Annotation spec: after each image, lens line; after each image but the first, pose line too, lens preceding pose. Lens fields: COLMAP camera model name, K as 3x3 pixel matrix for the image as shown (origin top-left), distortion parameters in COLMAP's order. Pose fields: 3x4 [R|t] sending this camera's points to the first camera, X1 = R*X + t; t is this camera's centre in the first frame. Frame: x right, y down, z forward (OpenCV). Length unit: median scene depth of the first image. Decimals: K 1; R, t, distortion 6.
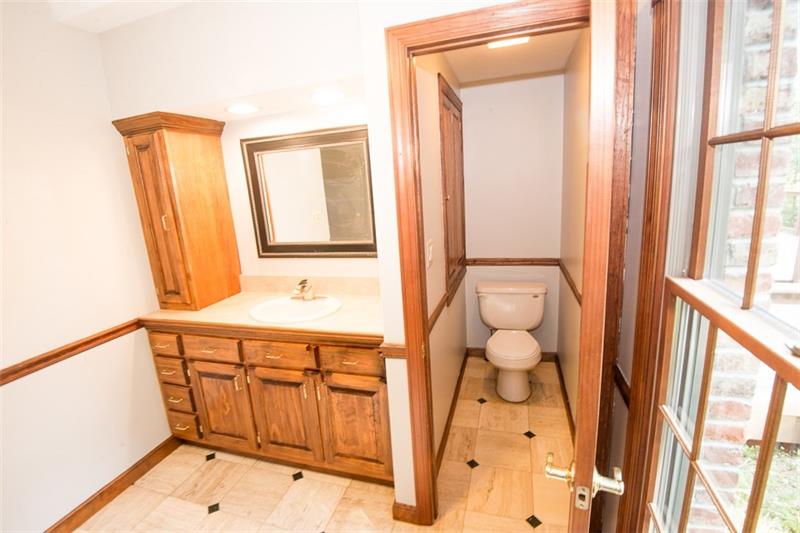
lens RADIAL K [[371.6, 0, 396.0], [0, 371.6, 266.3], [0, 0, 1]] dist [-0.026013, -0.010010]
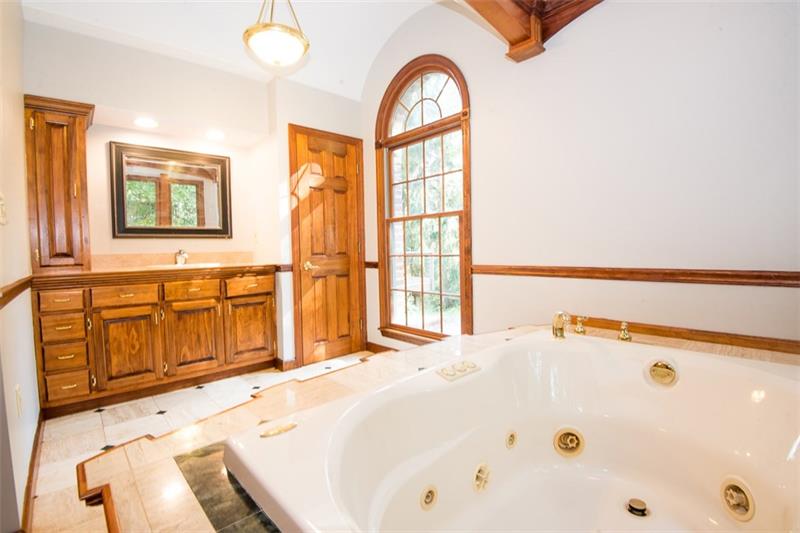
lens RADIAL K [[371.6, 0, 396.0], [0, 371.6, 266.3], [0, 0, 1]] dist [-0.026013, -0.010010]
pose [[0.506306, 0.014231, 0.862237, -1.071284], [0.174075, 0.977594, -0.118352, 0.420214], [-0.844602, 0.210016, 0.492485, -0.368461]]
